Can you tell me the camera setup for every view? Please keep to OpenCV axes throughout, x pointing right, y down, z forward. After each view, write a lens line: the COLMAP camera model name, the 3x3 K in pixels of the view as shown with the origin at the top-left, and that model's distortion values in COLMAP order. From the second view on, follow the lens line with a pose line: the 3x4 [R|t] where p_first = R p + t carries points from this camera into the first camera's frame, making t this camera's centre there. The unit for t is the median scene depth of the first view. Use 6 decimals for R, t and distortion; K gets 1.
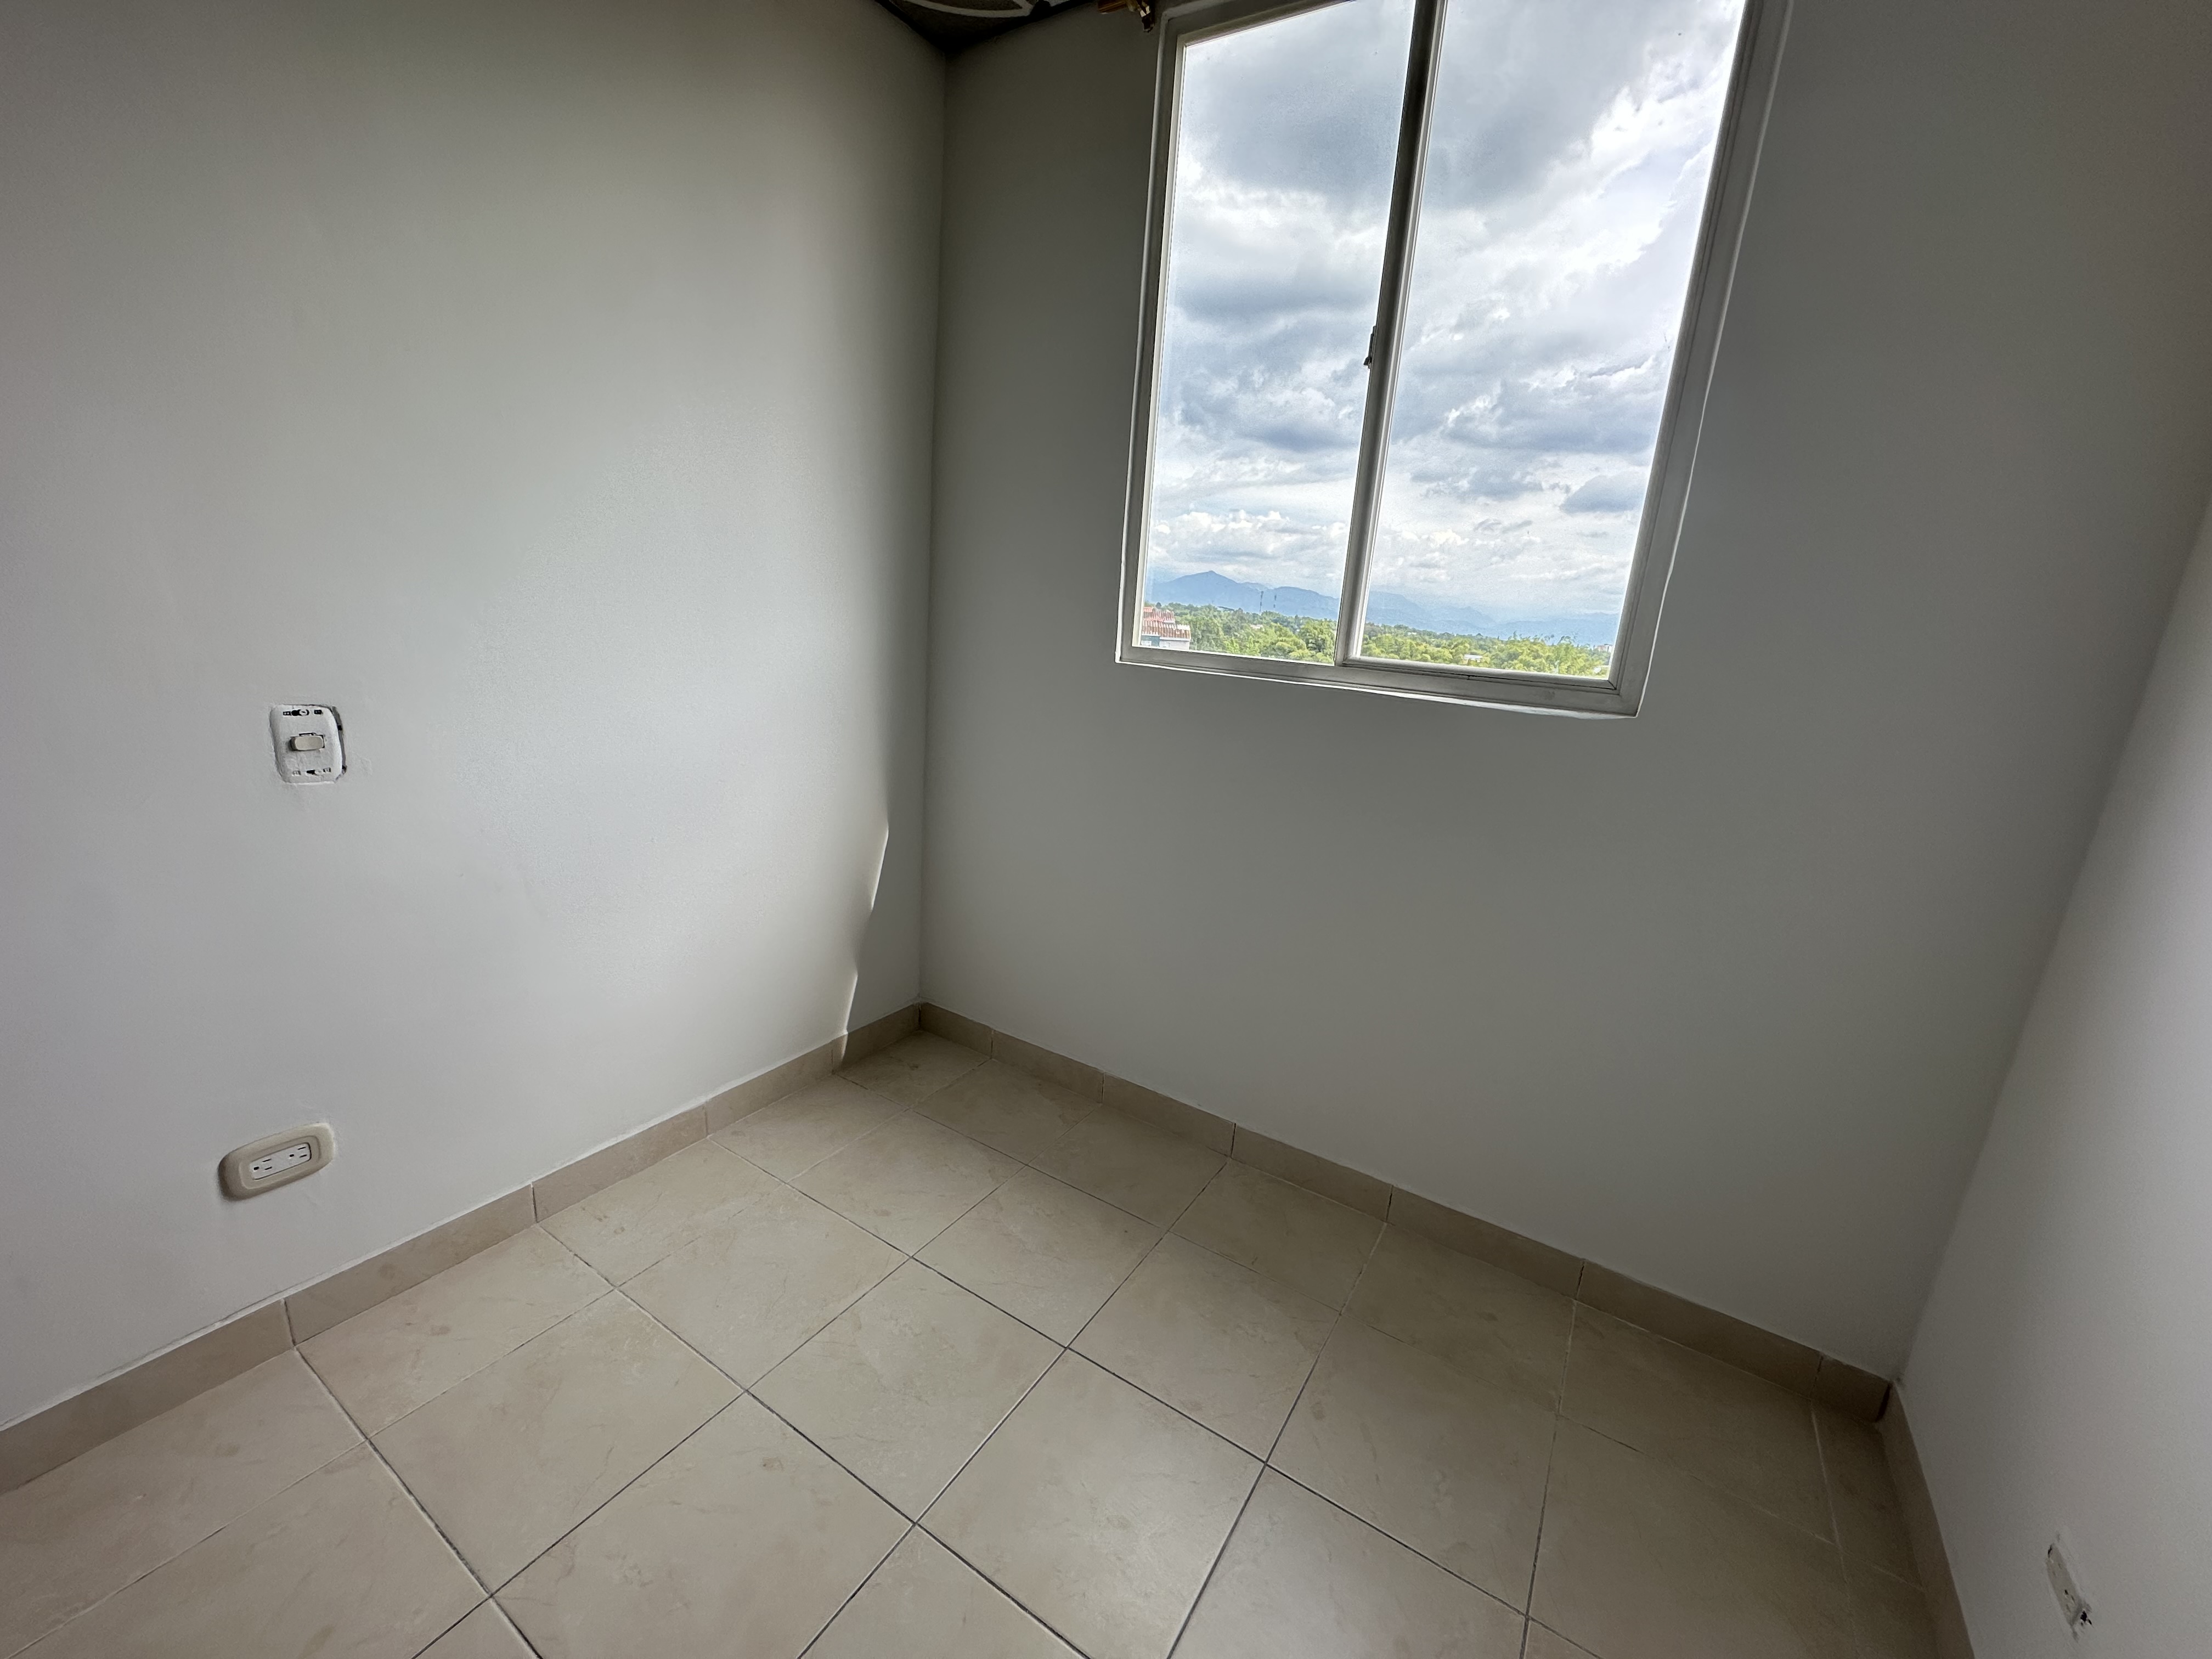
lens RADIAL K [[881.6, 0, 1096.9], [0, 881.6, 834.5], [0, 0, 1]] dist [-0.004260, 0.000743]
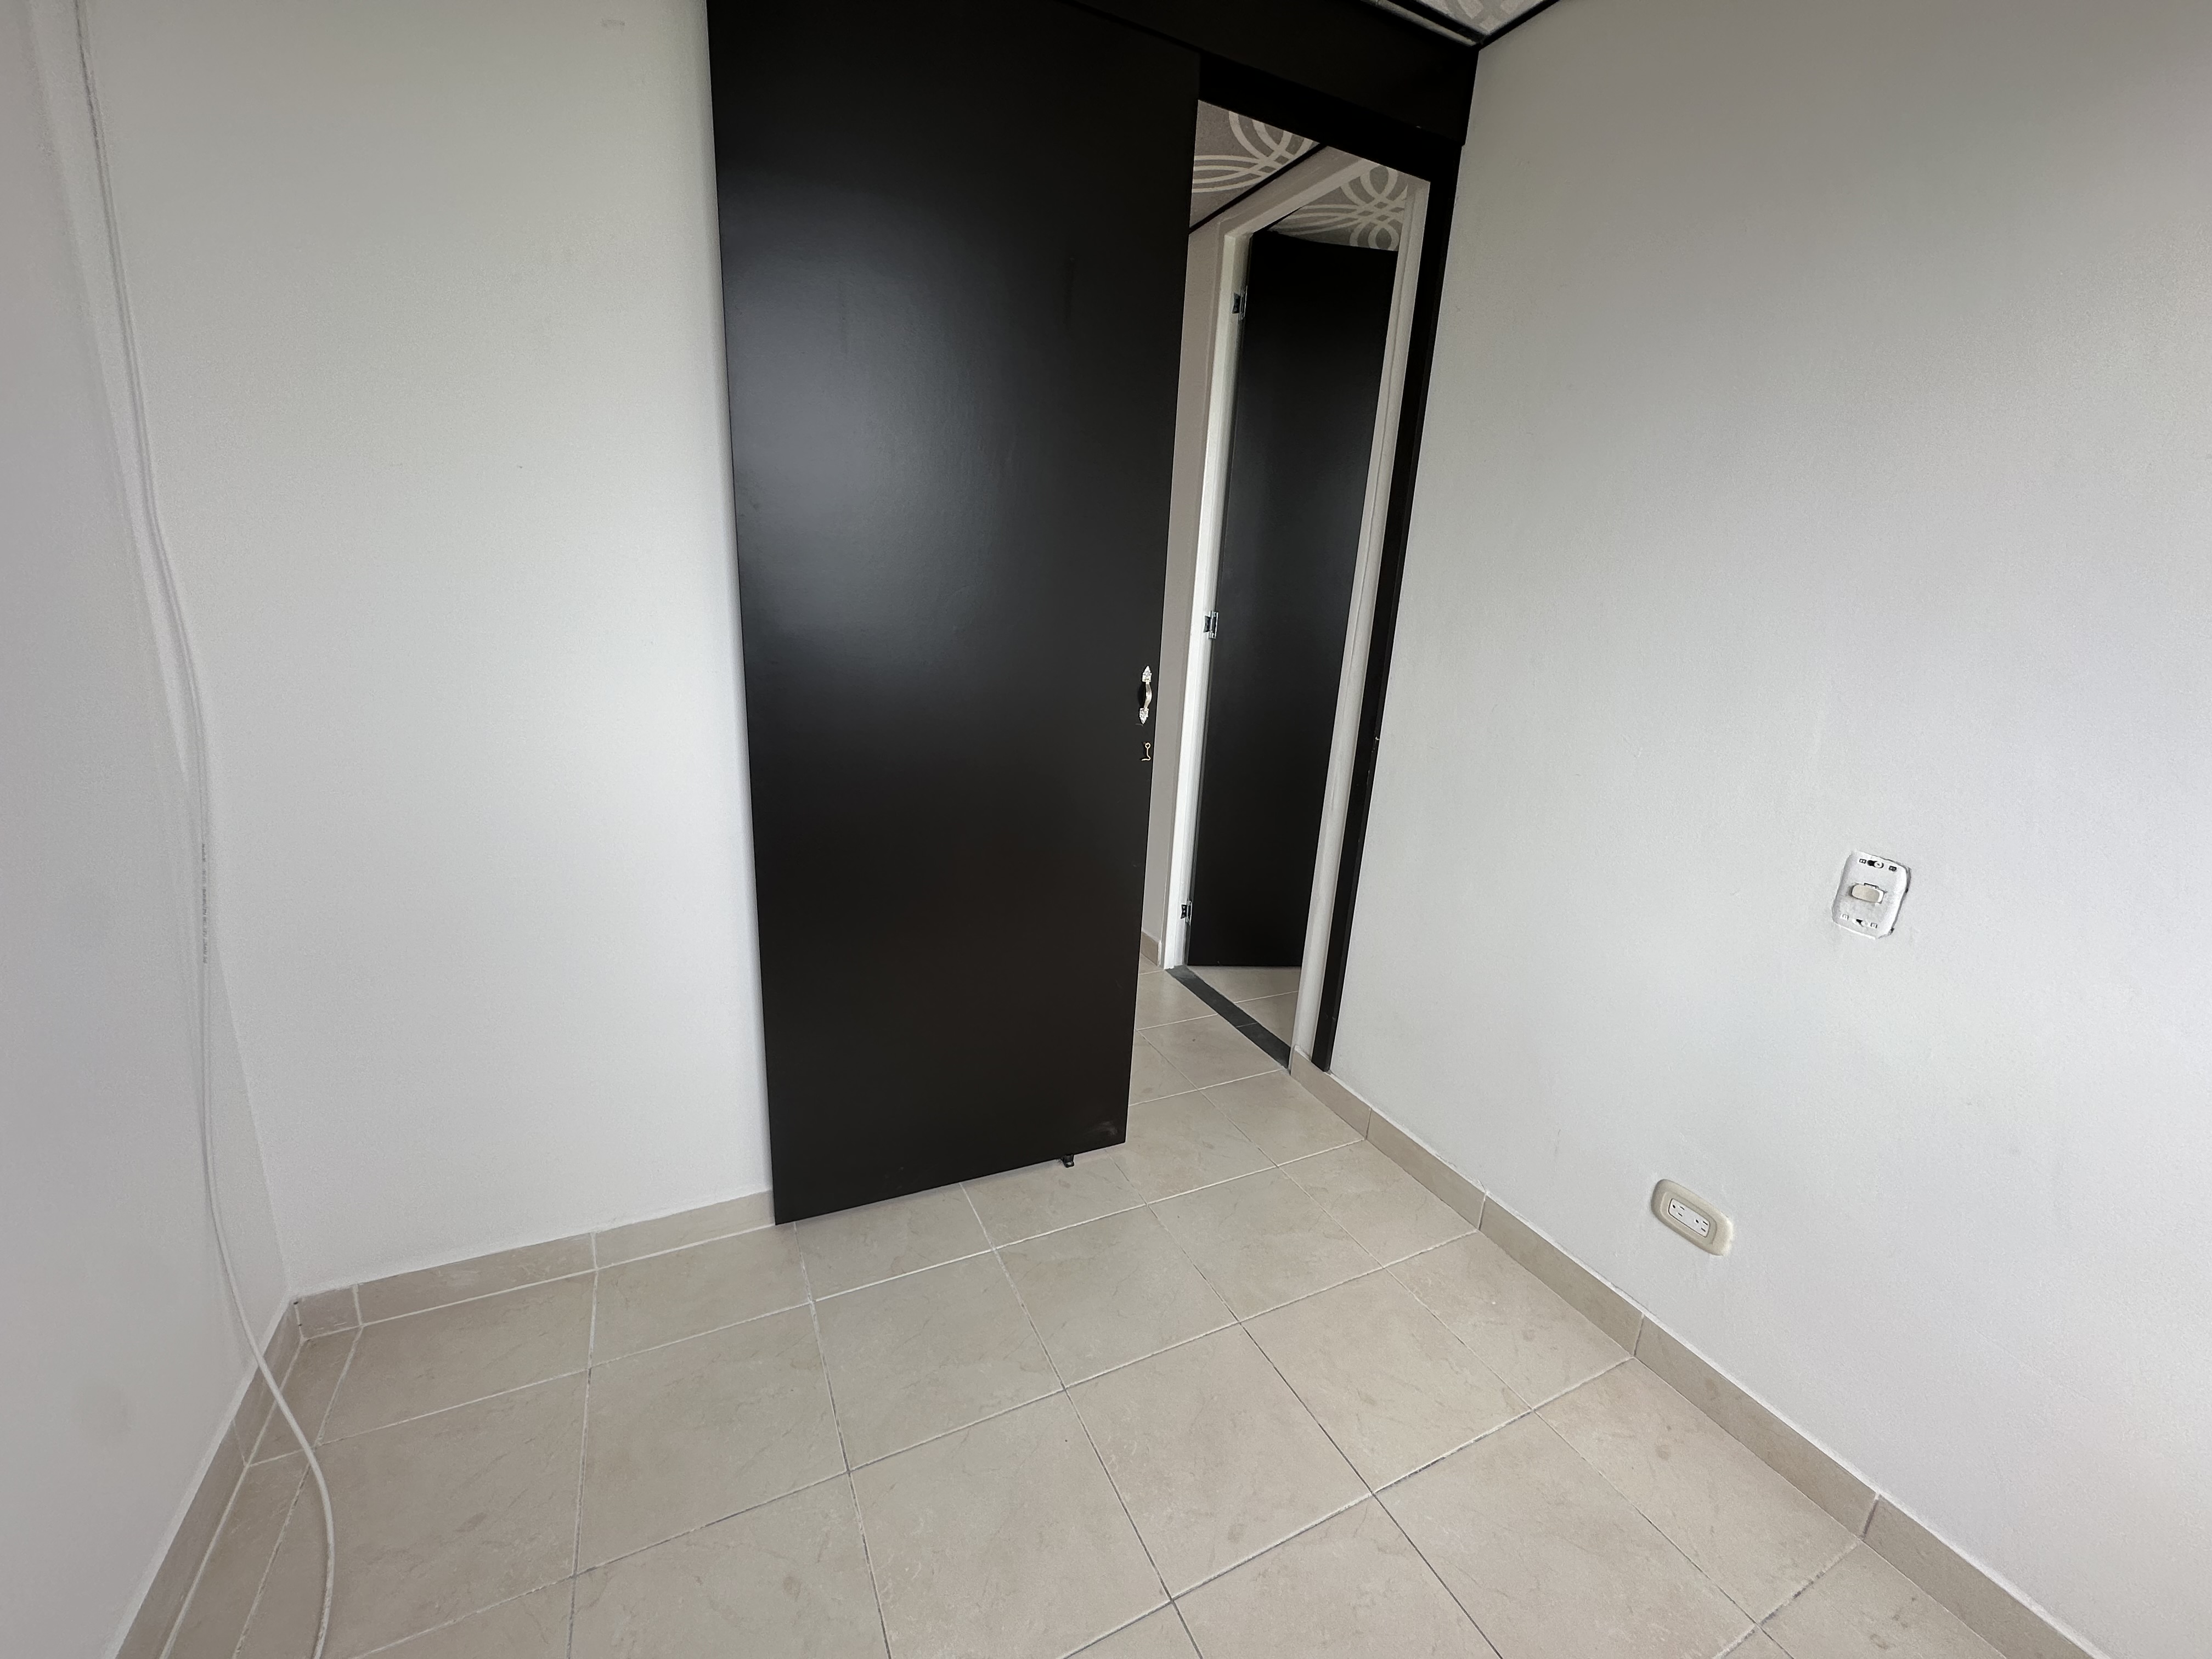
lens RADIAL K [[881.6, 0, 1108.2], [0, 881.6, 829.1], [0, 0, 1]] dist [-0.004260, 0.000743]
pose [[-0.508507, 0.135930, -0.850261, 0.364741], [-0.299041, 0.898118, 0.322425, -0.229324], [0.807462, 0.418218, -0.416050, 0.679661]]
